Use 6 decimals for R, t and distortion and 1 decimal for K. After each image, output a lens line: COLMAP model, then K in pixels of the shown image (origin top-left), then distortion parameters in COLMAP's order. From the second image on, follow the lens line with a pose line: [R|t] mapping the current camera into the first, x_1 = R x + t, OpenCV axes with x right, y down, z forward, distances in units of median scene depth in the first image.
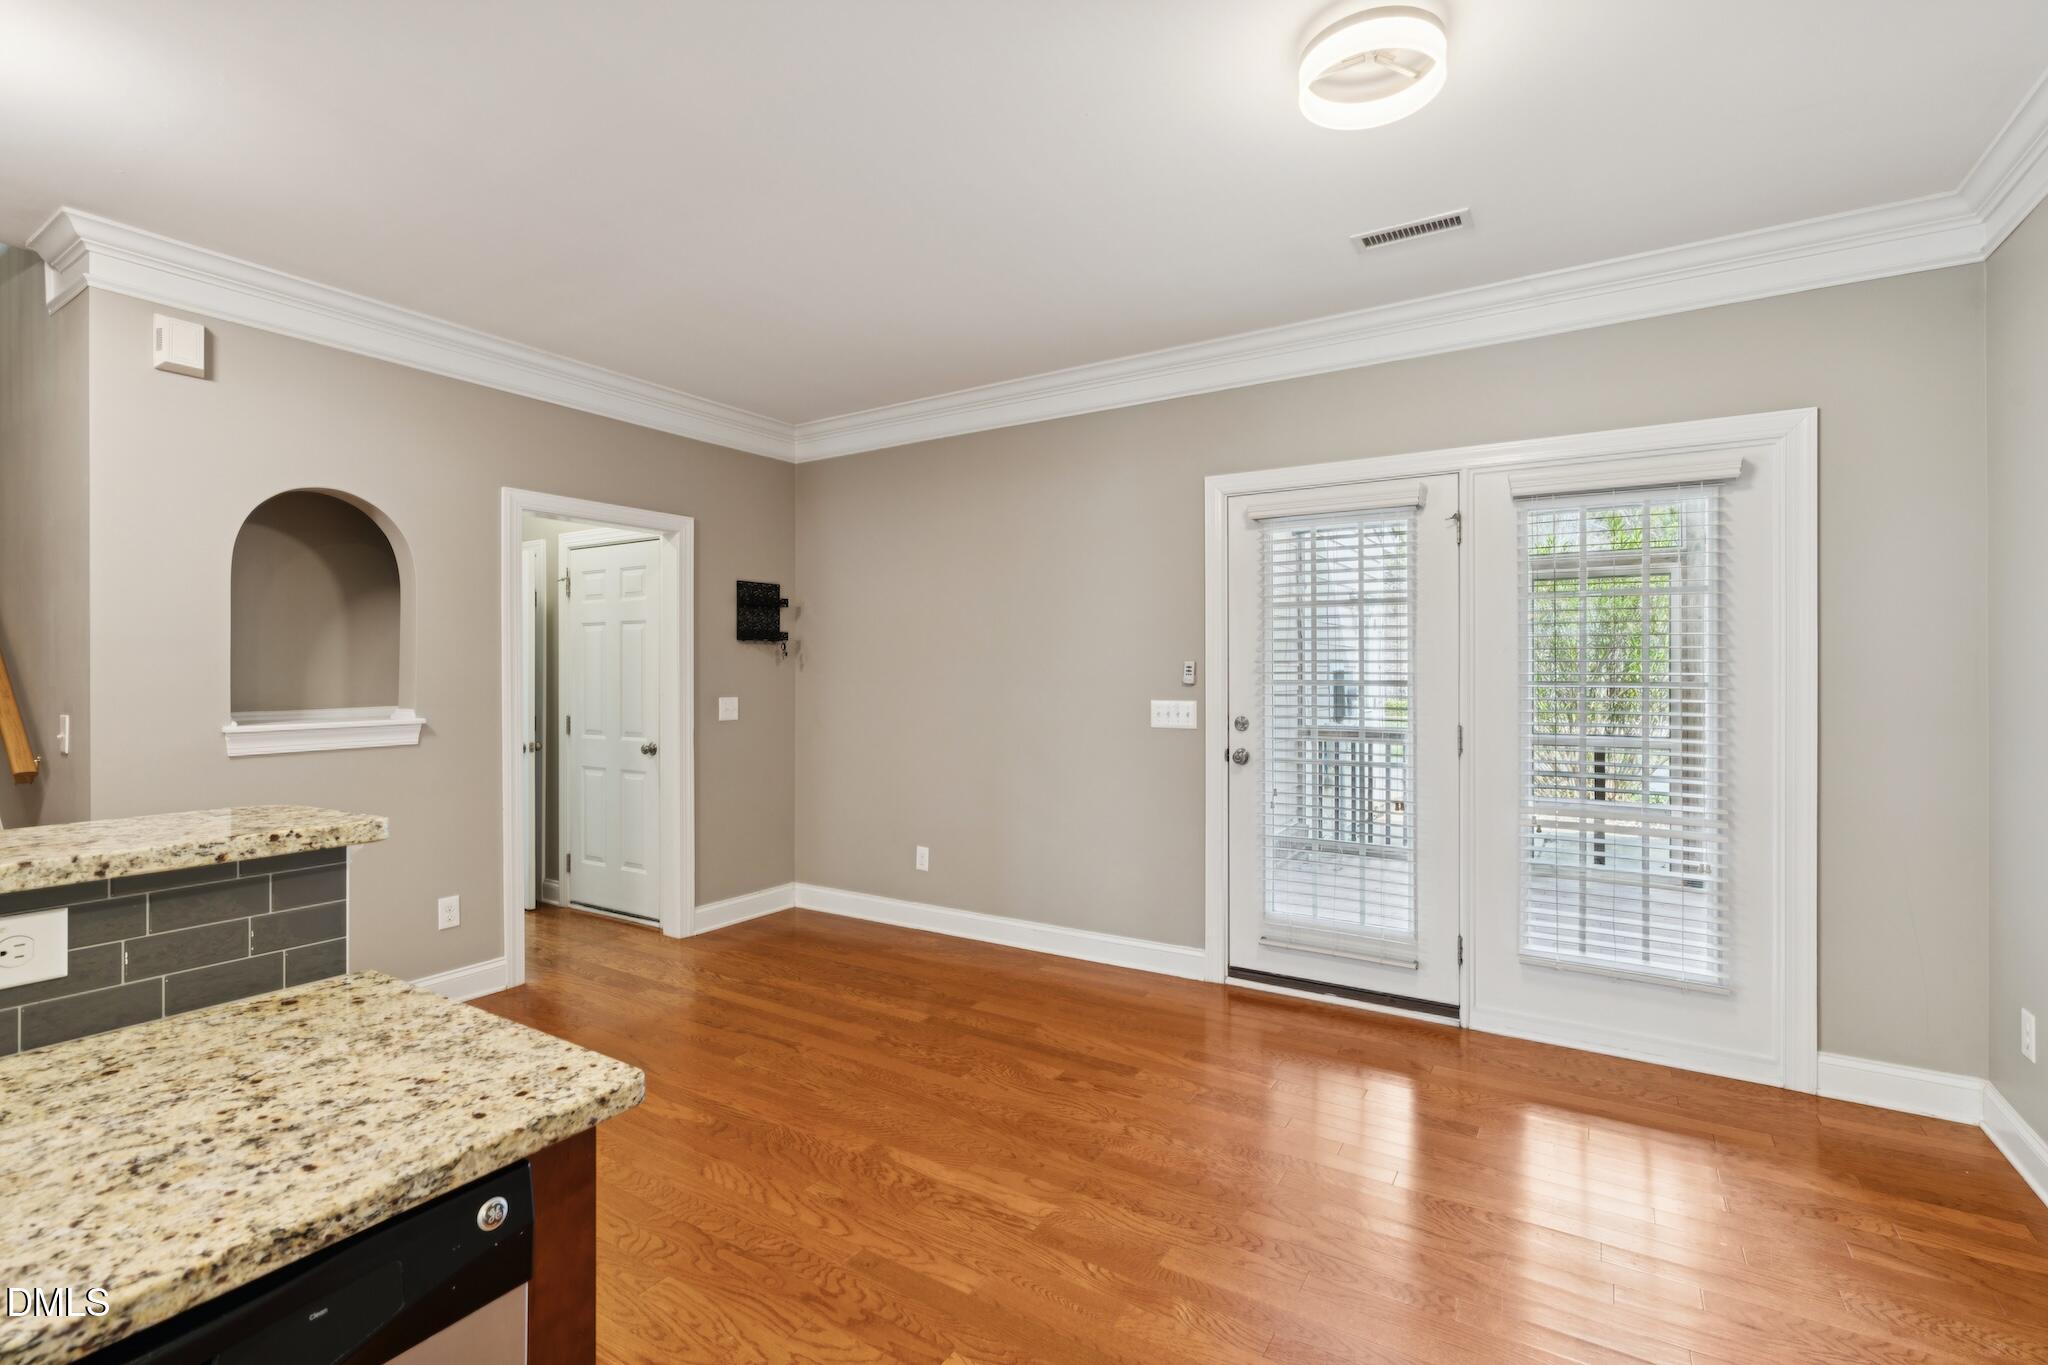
lens RADIAL K [[919.5, 0, 1041.8], [0, 919.5, 673.6], [0, 0, 1]] dist [-0.011965, 0.003111]
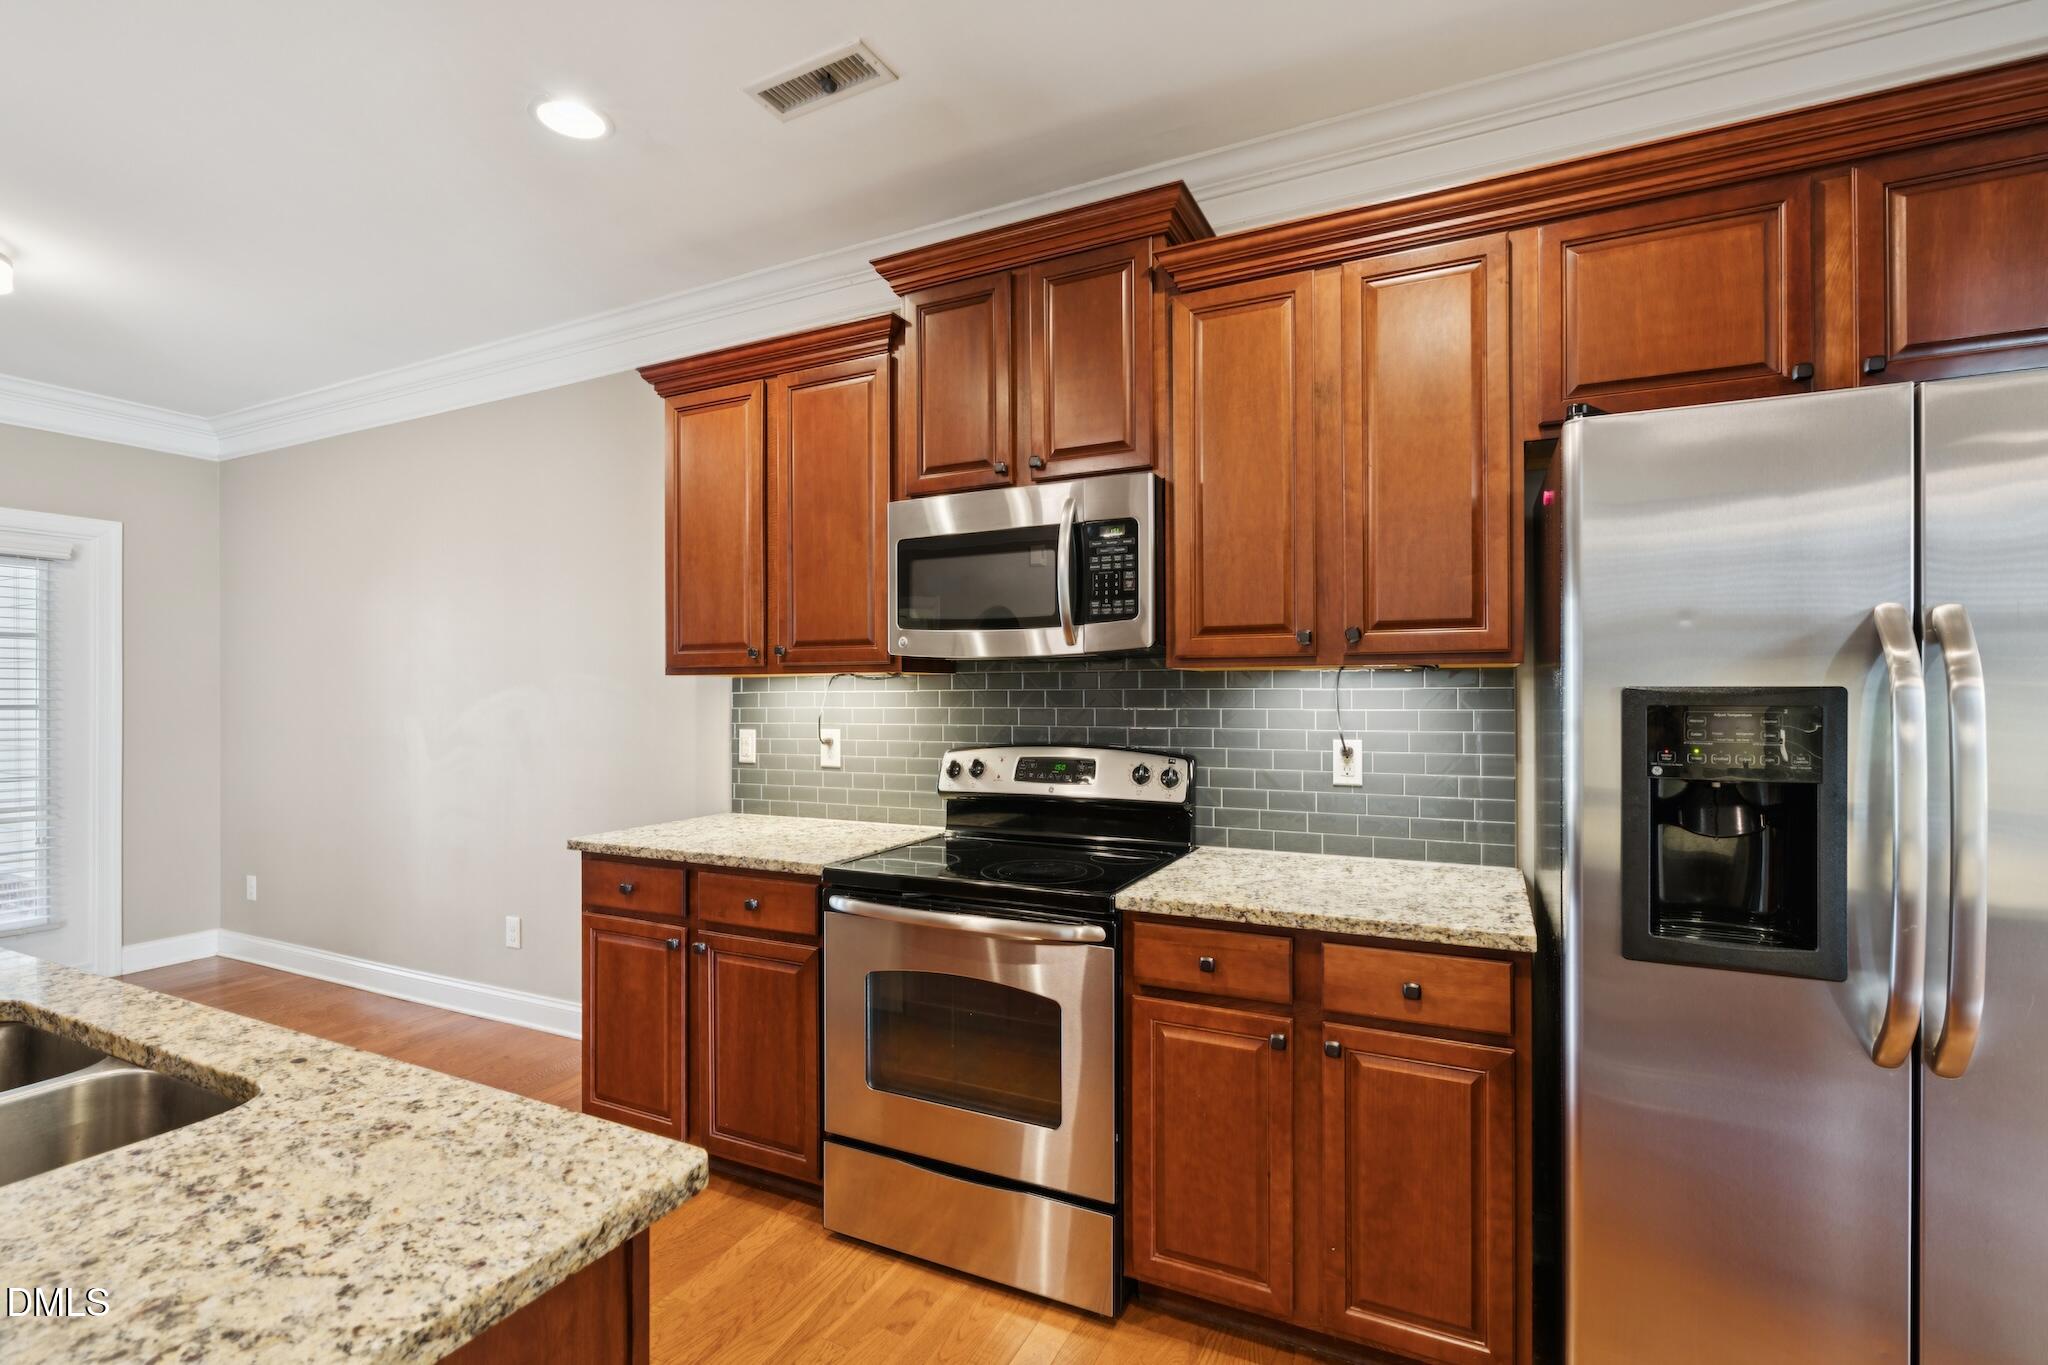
lens RADIAL K [[926.8, 0, 1007.4], [0, 926.8, 692.2], [0, 0, 1]] dist [-0.007540, 0.001651]
pose [[-0.085352, -0.004139, 0.996342, -0.637789], [0.011754, 0.999918, 0.005161, -0.001173], [-0.996281, 0.012152, -0.085297, -0.257707]]
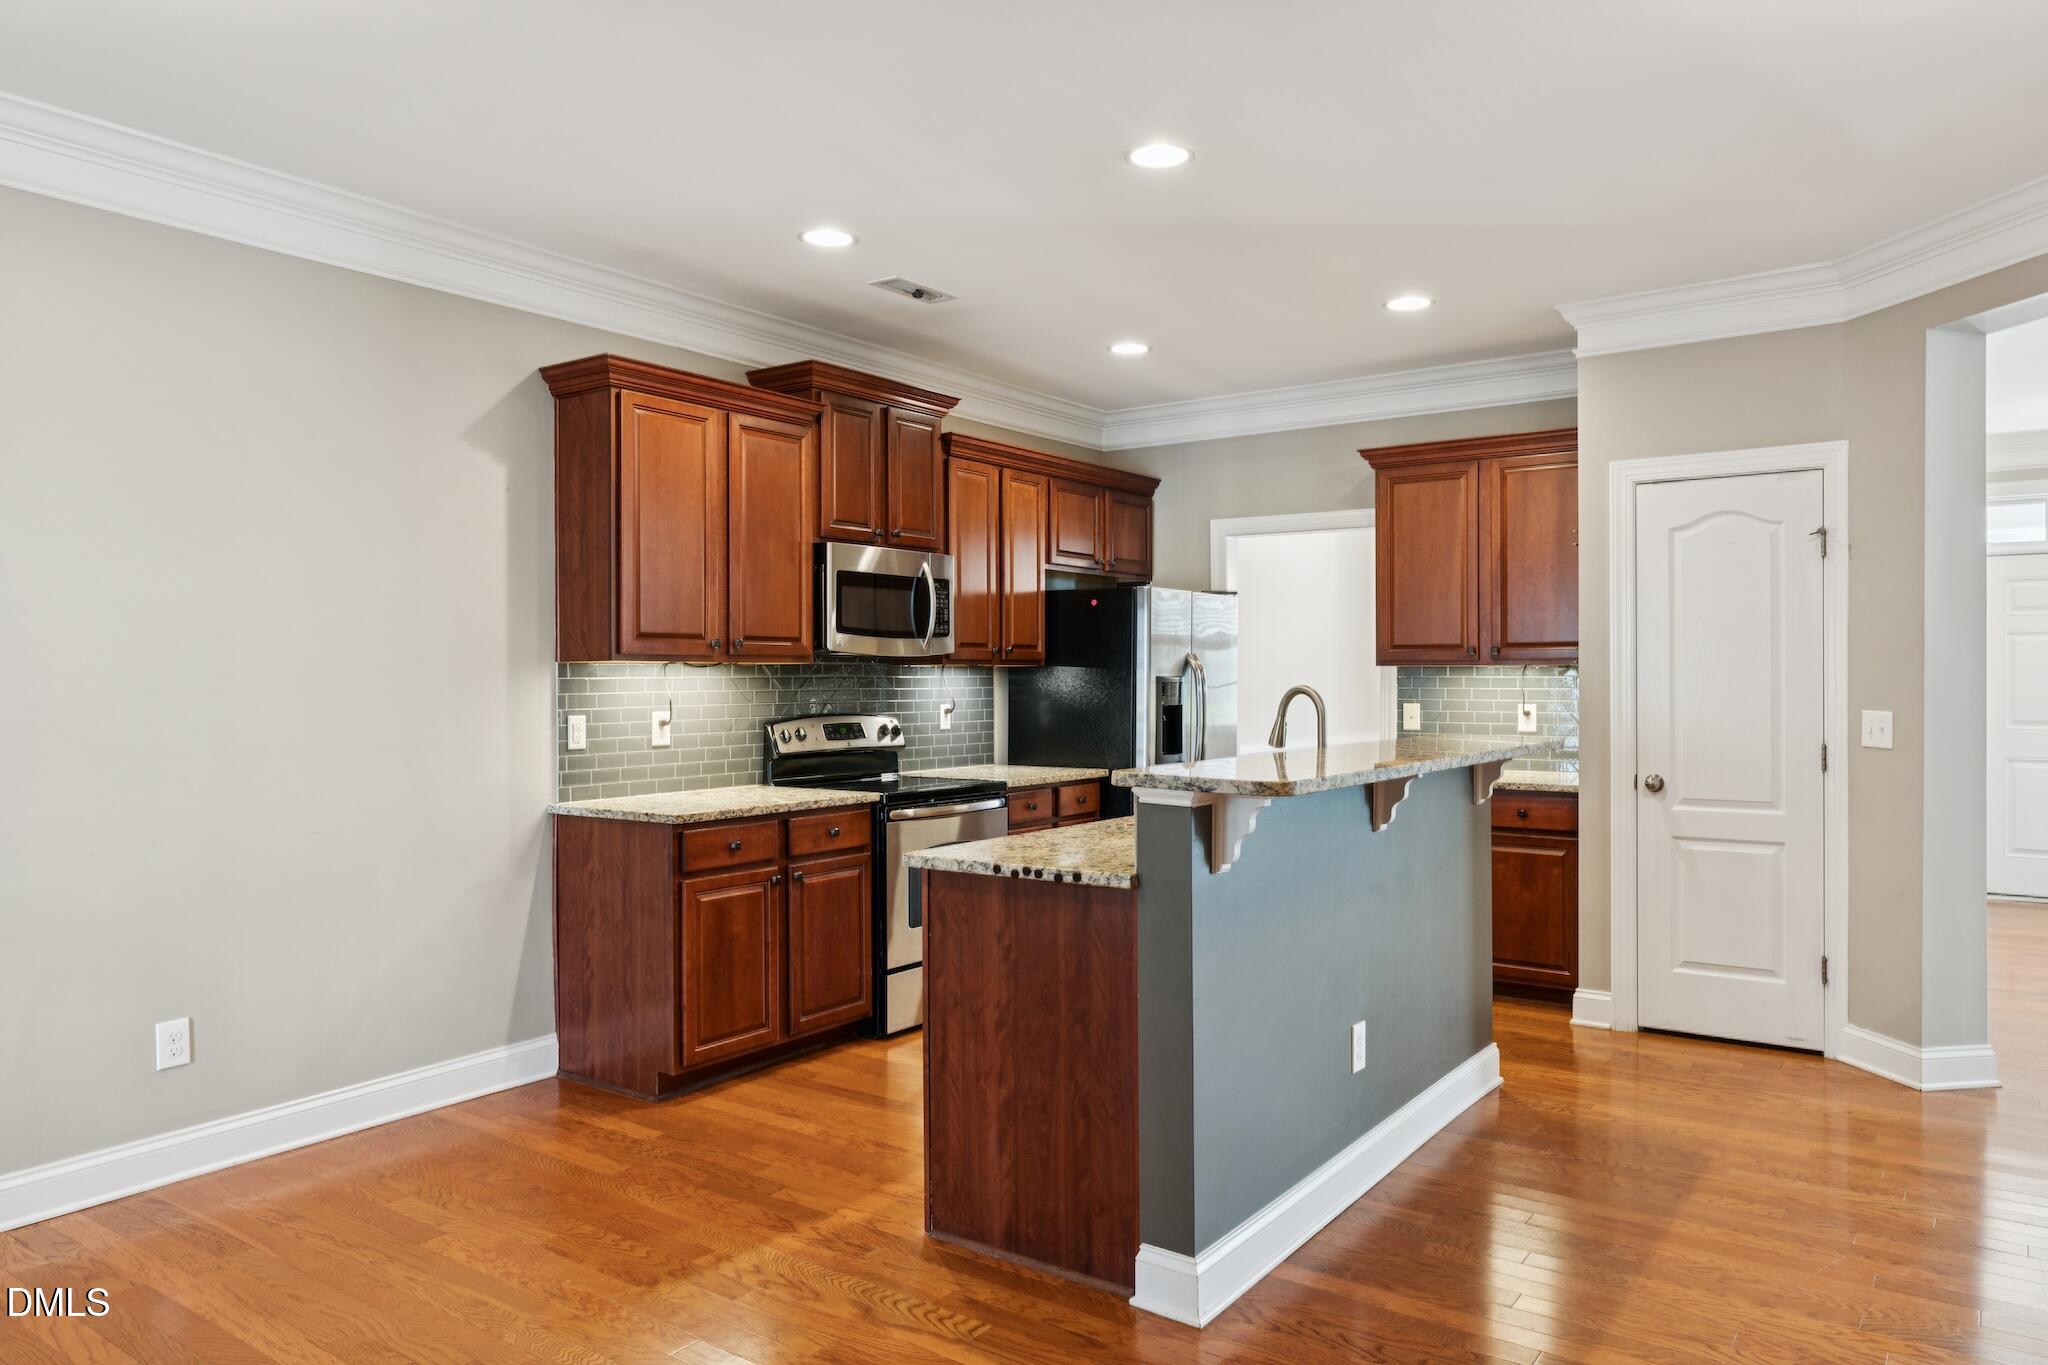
lens RADIAL K [[1361.0, 0, 1021.5], [0, 1361.0, 681.1], [0, 0, 1]] dist [-0.003145, 0.007994]
pose [[-0.996887, 0.005326, 0.078660, -0.261562], [0.005704, 0.999973, 0.004582, -0.000148], [-0.078633, 0.005016, -0.996891, 1.140746]]
